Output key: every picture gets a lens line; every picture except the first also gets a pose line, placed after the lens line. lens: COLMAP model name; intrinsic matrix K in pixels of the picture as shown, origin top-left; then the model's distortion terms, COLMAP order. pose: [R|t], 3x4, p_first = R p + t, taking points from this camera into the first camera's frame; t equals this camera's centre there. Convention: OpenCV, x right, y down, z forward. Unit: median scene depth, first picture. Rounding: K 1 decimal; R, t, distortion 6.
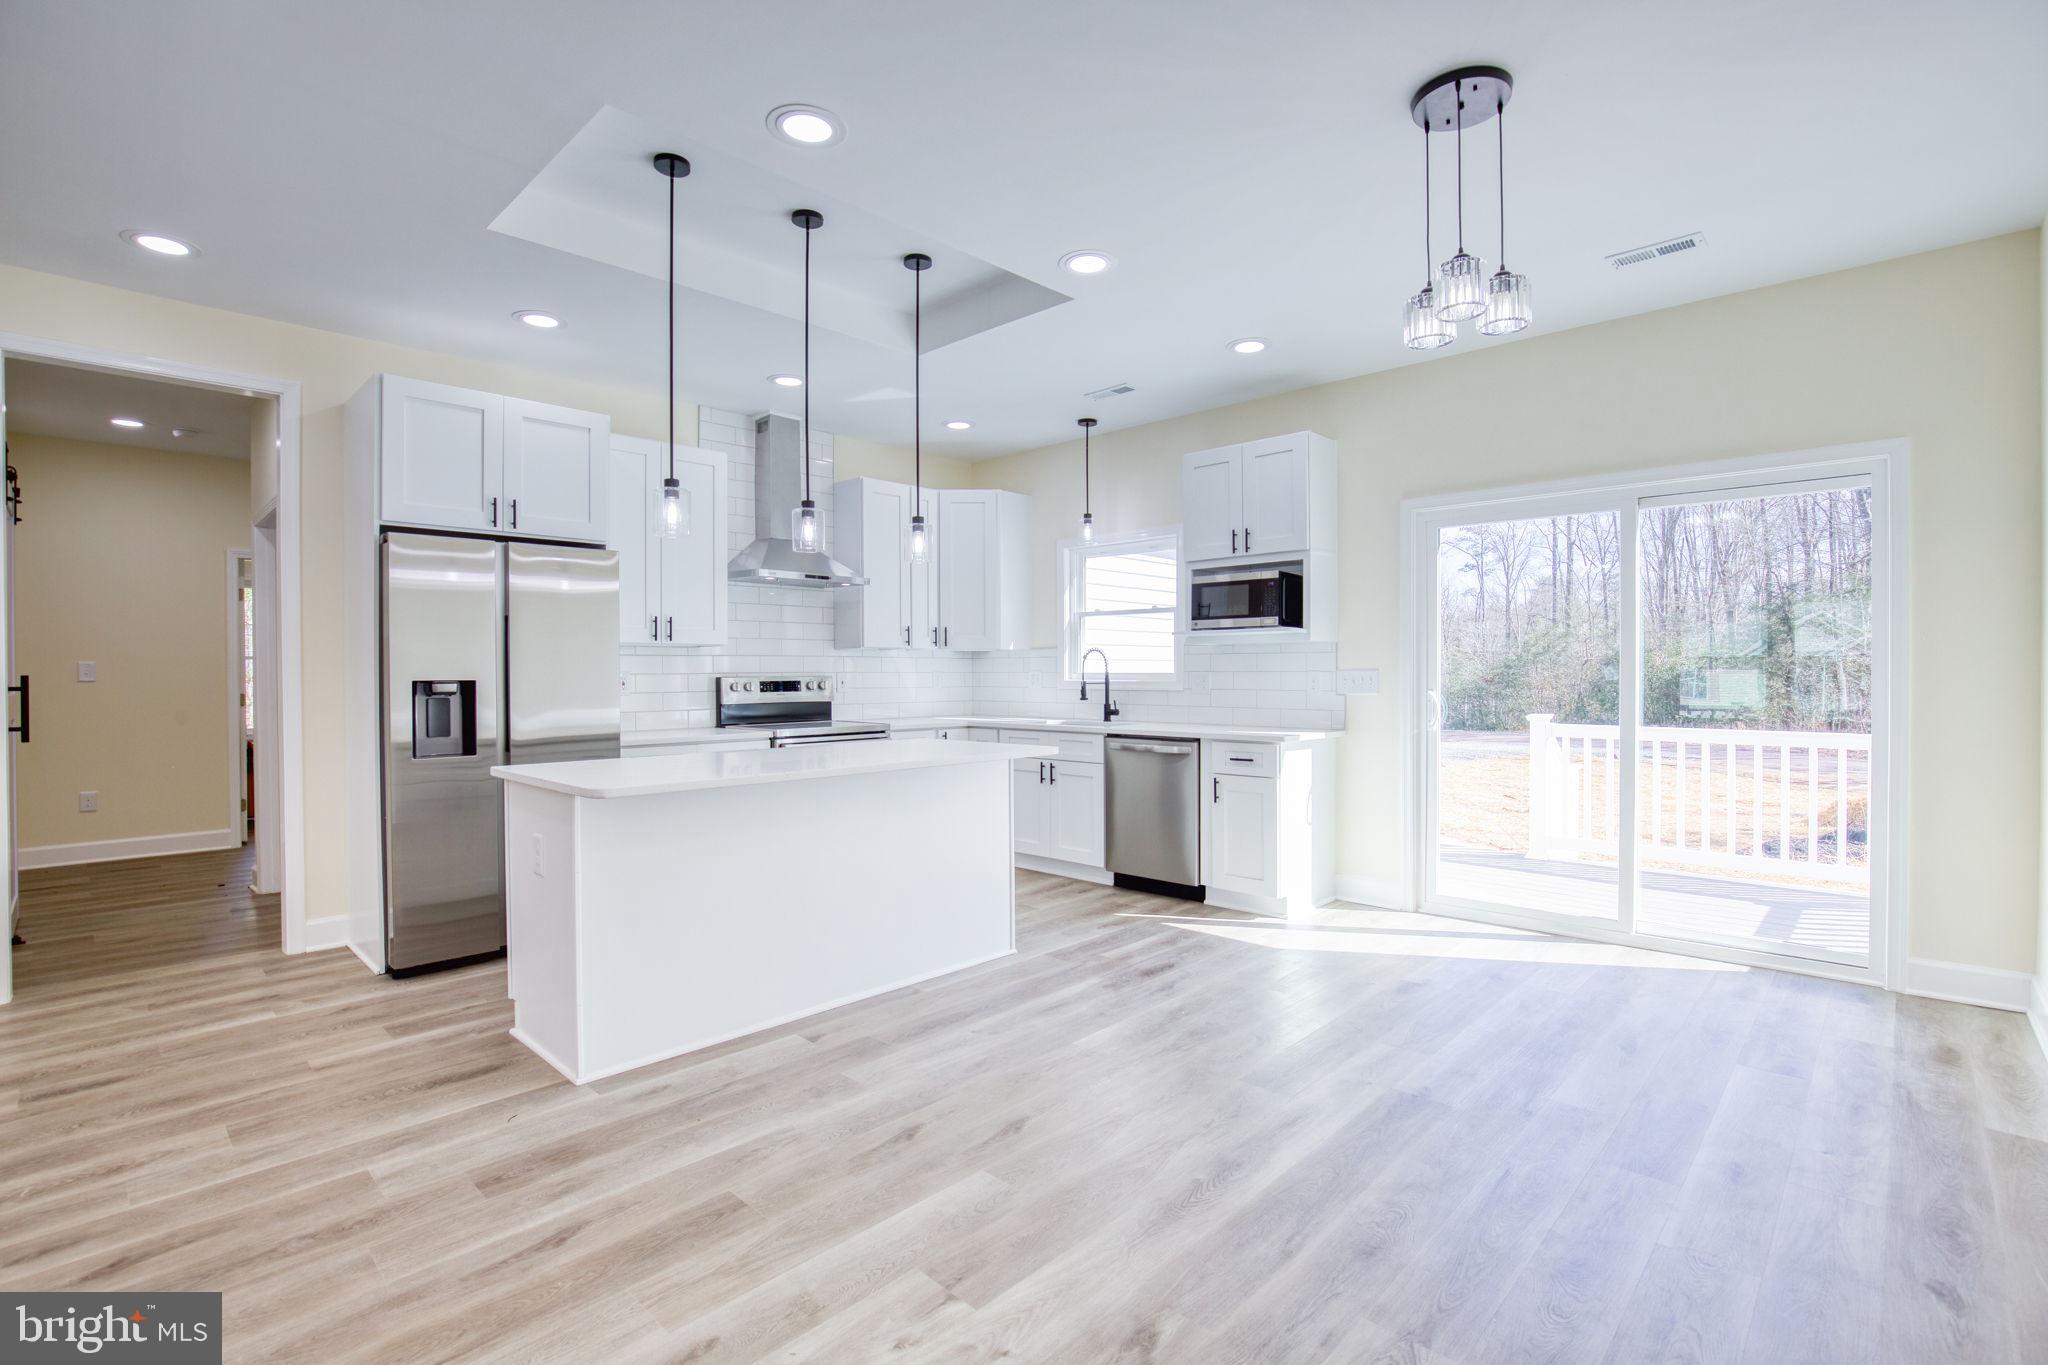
lens RADIAL K [[941.1, 0, 1028.5], [0, 941.1, 680.8], [0, 0, 1]] dist [-0.036340, 0.008082]
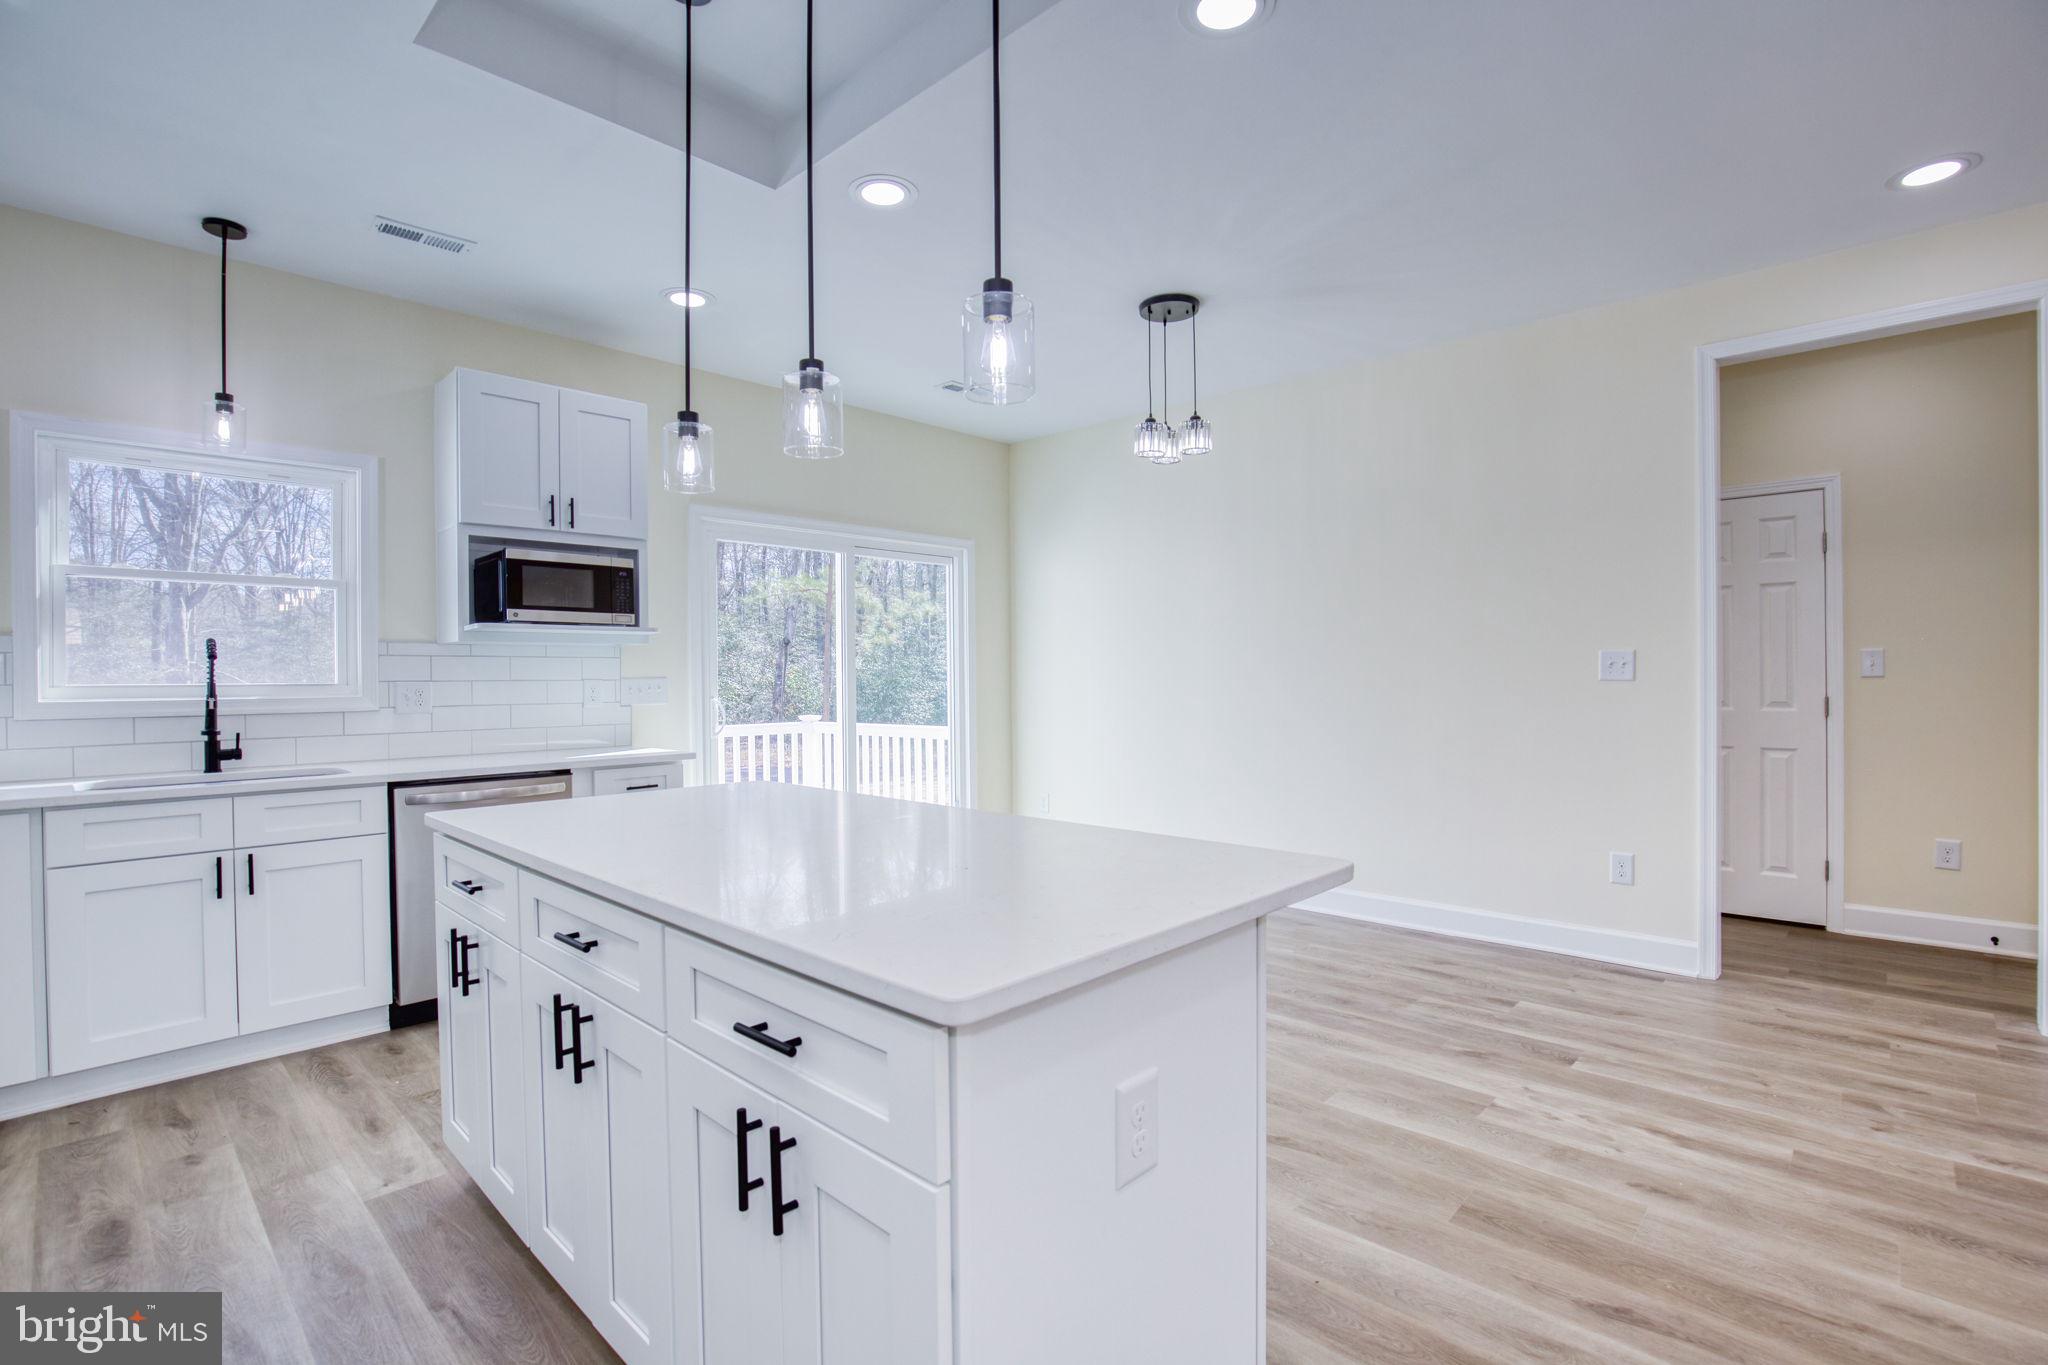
lens RADIAL K [[941.1, 0, 1028.5], [0, 941.1, 680.8], [0, 0, 1]] dist [-0.036340, 0.008082]
pose [[-0.005452, -0.001784, 0.999984, -0.611248], [0.017559, 0.999844, 0.001879, -0.004184], [-0.999831, 0.017569, -0.005420, 0.690811]]
